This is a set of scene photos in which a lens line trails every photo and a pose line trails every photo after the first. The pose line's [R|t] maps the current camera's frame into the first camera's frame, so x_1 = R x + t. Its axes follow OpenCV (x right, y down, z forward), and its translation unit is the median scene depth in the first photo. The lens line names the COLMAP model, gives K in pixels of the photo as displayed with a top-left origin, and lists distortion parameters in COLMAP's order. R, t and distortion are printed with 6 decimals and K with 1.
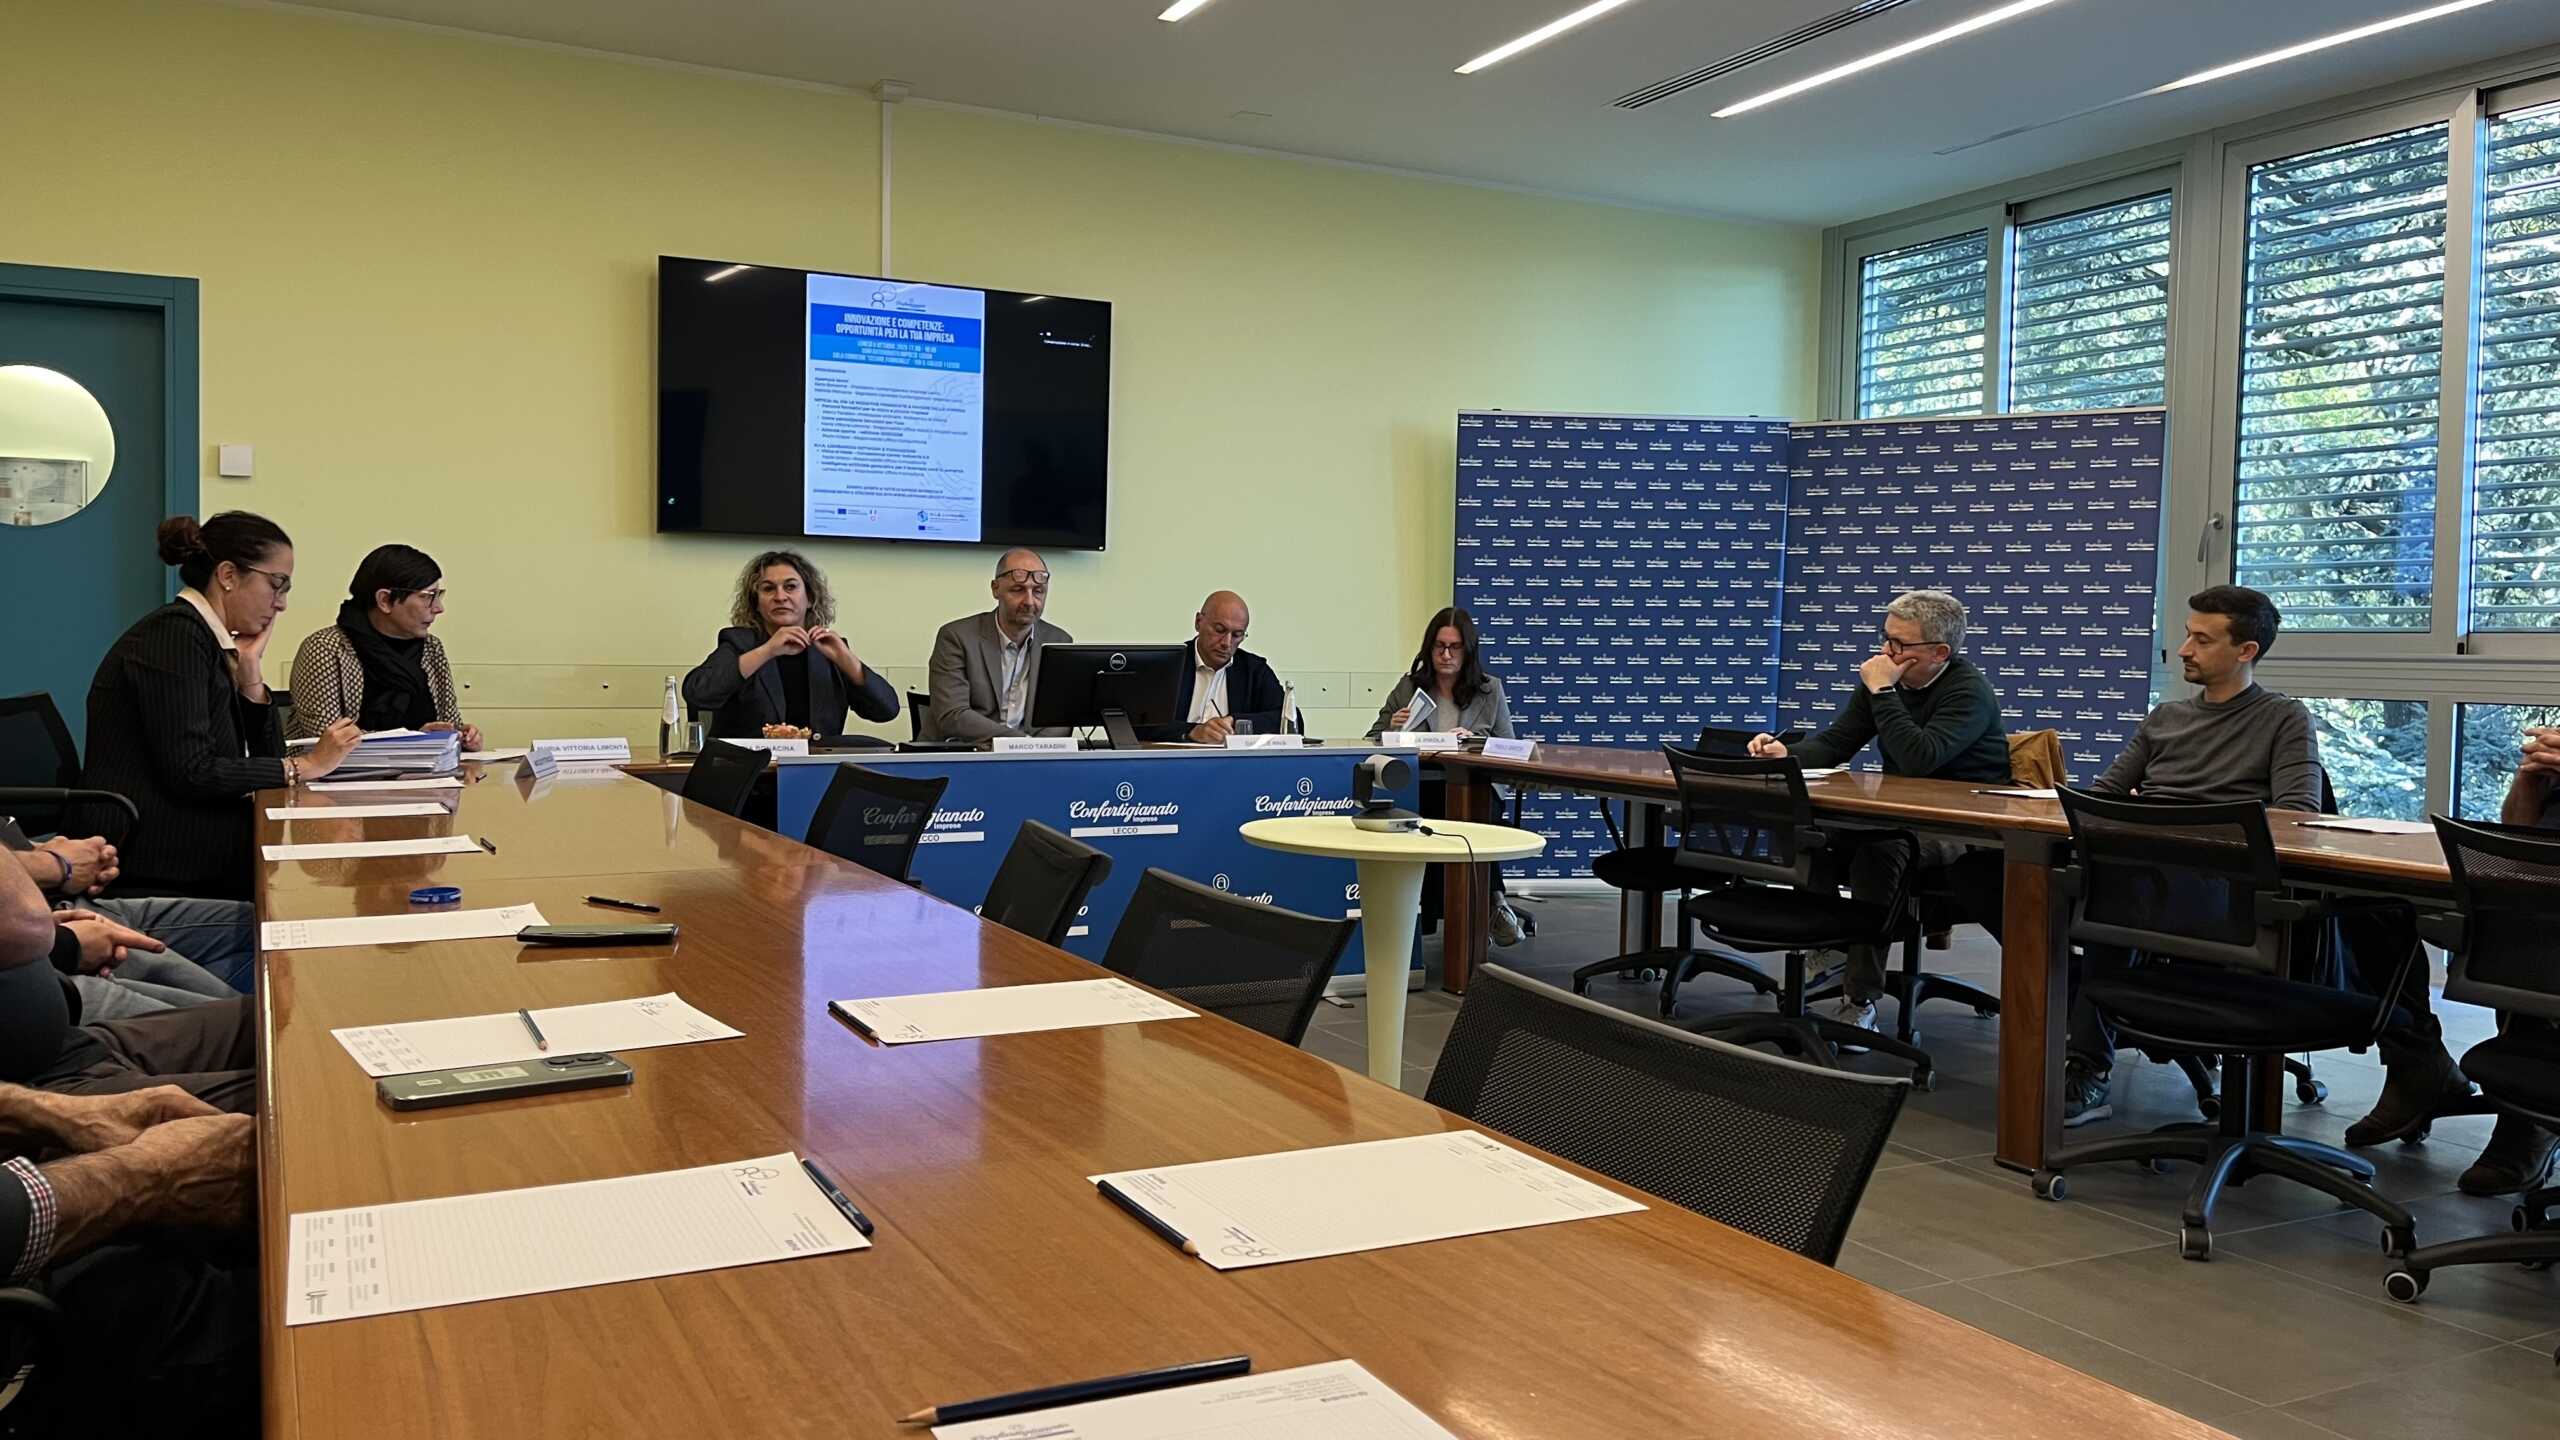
lens RADIAL K [[2004.4, 0, 1280.0], [0, 2004.4, 720.0], [0, 0, 1]] dist [0.047886, 0.002291]
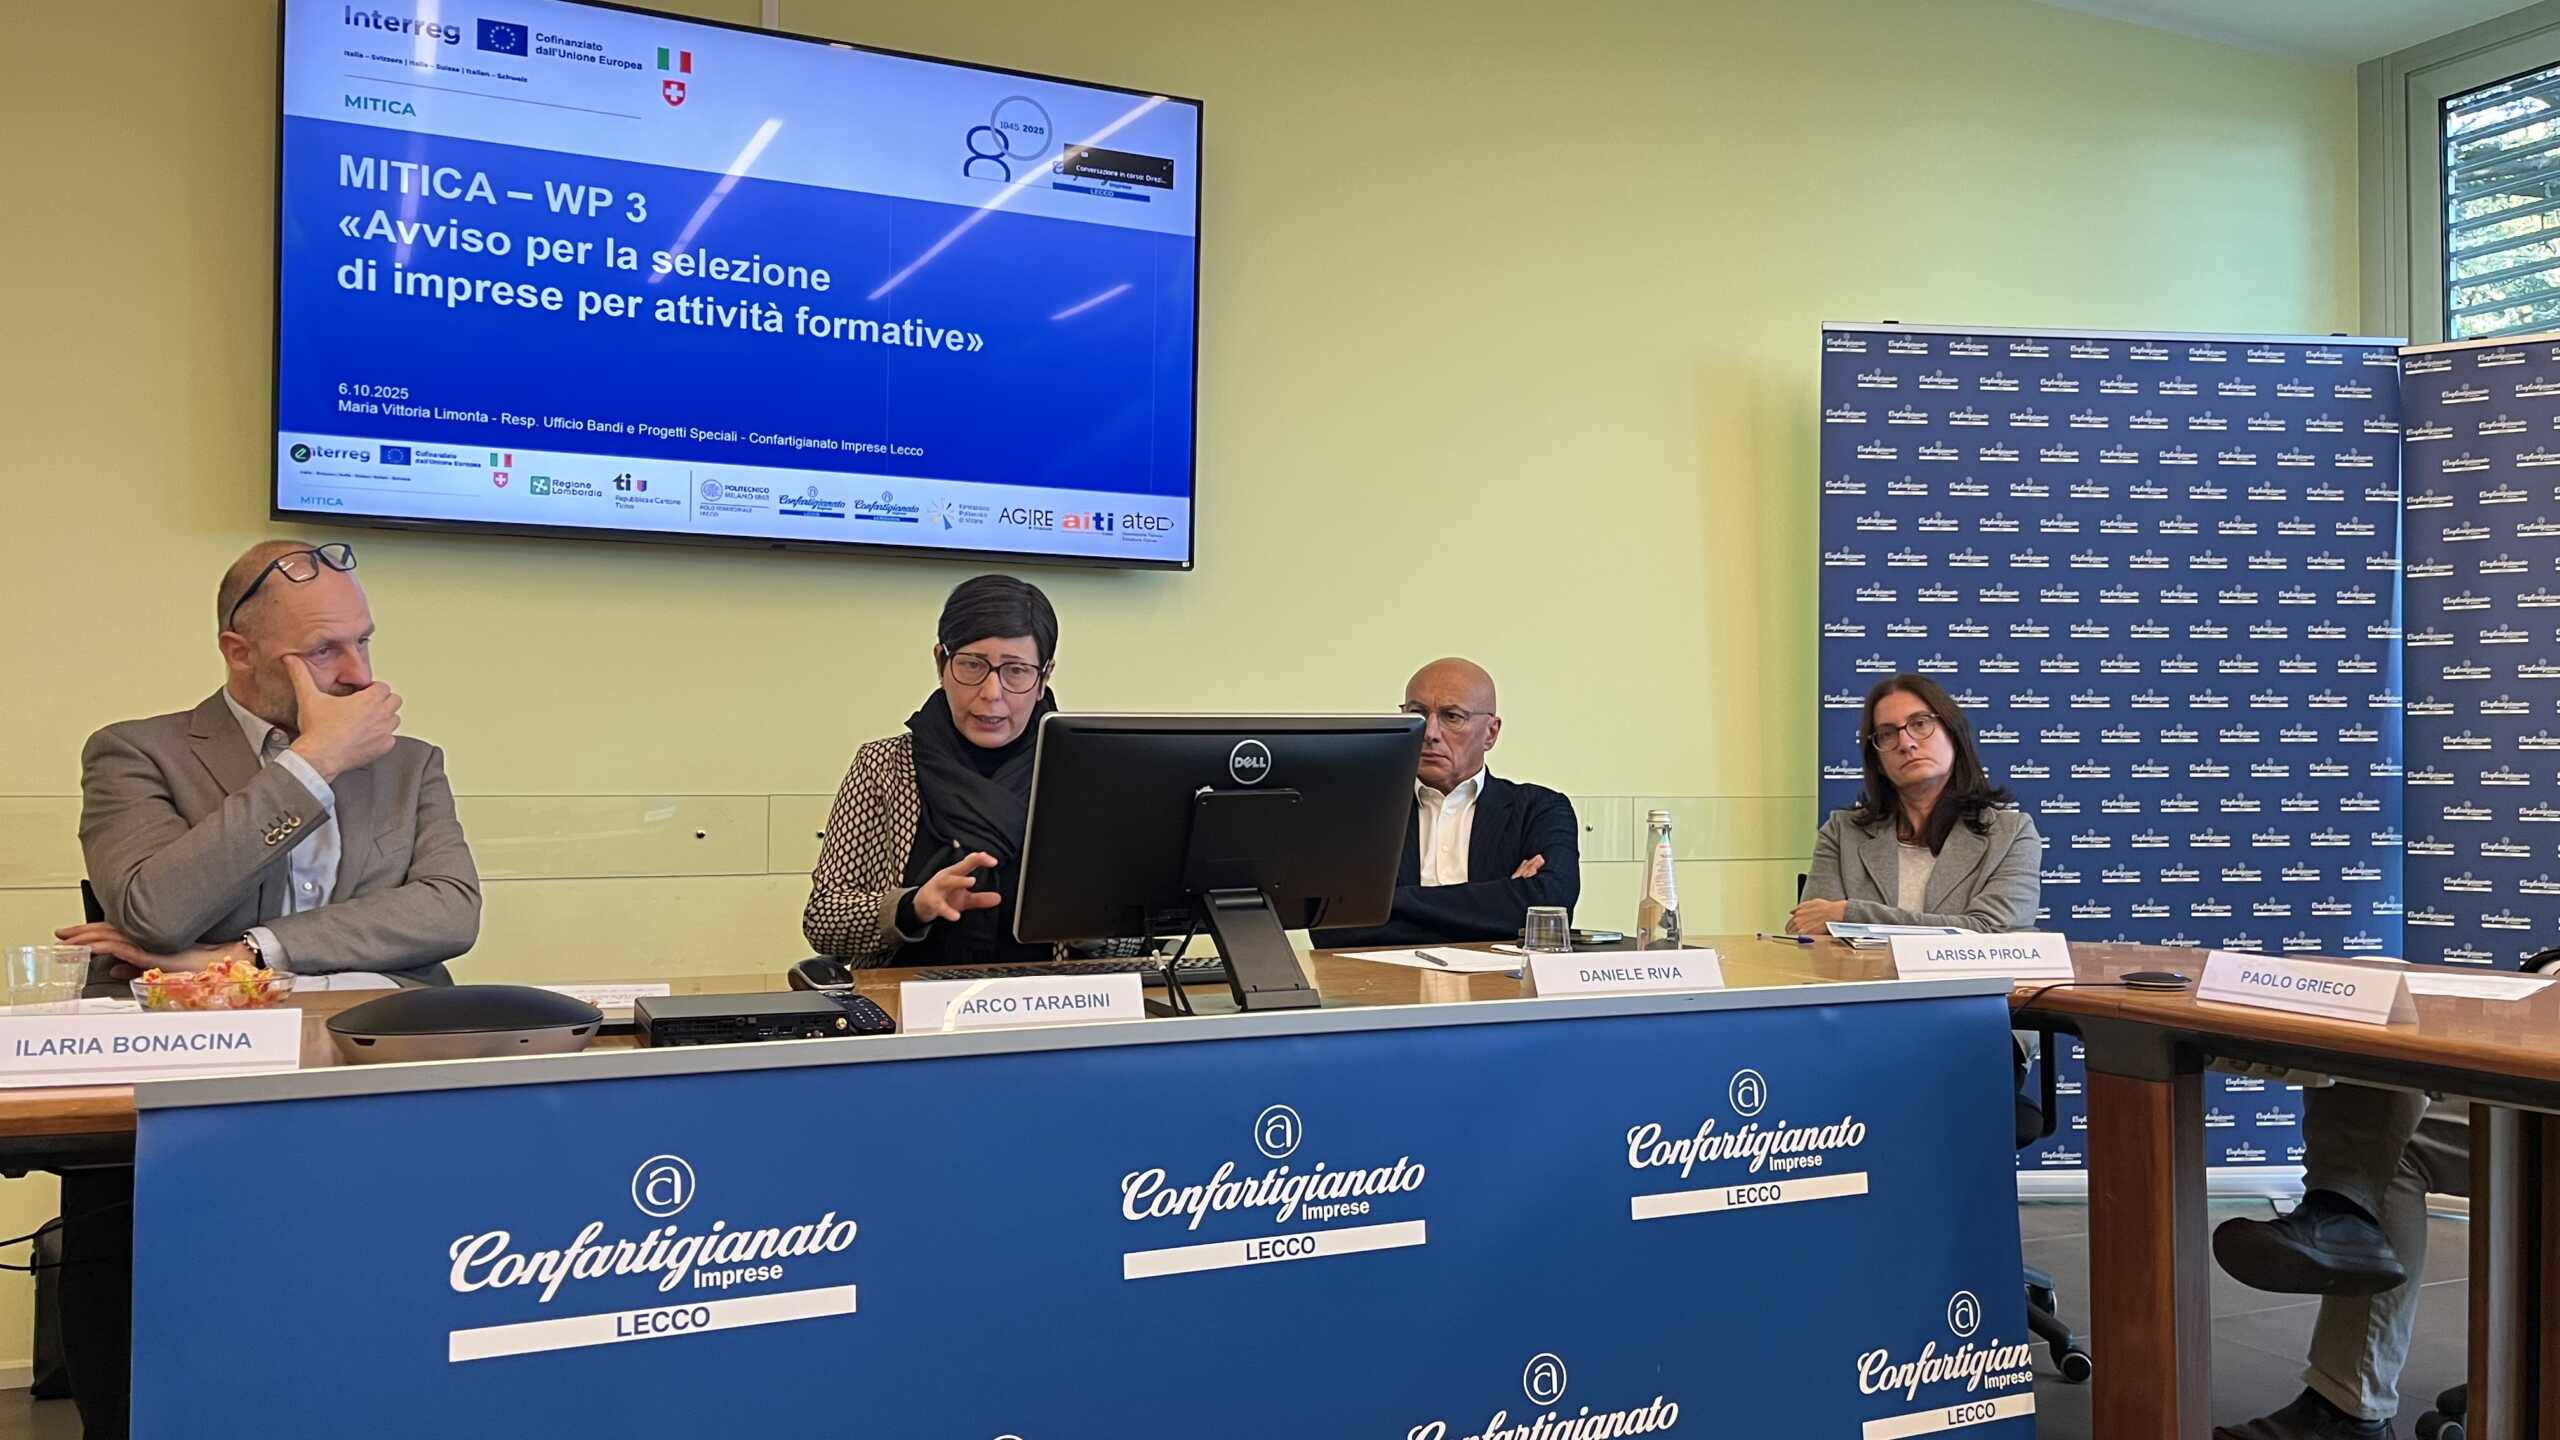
lens RADIAL K [[2004.4, 0, 1280.0], [0, 2004.4, 720.0], [0, 0, 1]] dist [0.047886, 0.002291]
pose [[0.999412, -0.011737, -0.032211, -0.044541], [0.009524, 0.997640, -0.068002, -0.008064], [0.032933, 0.067656, 0.997165, 0.444153]]
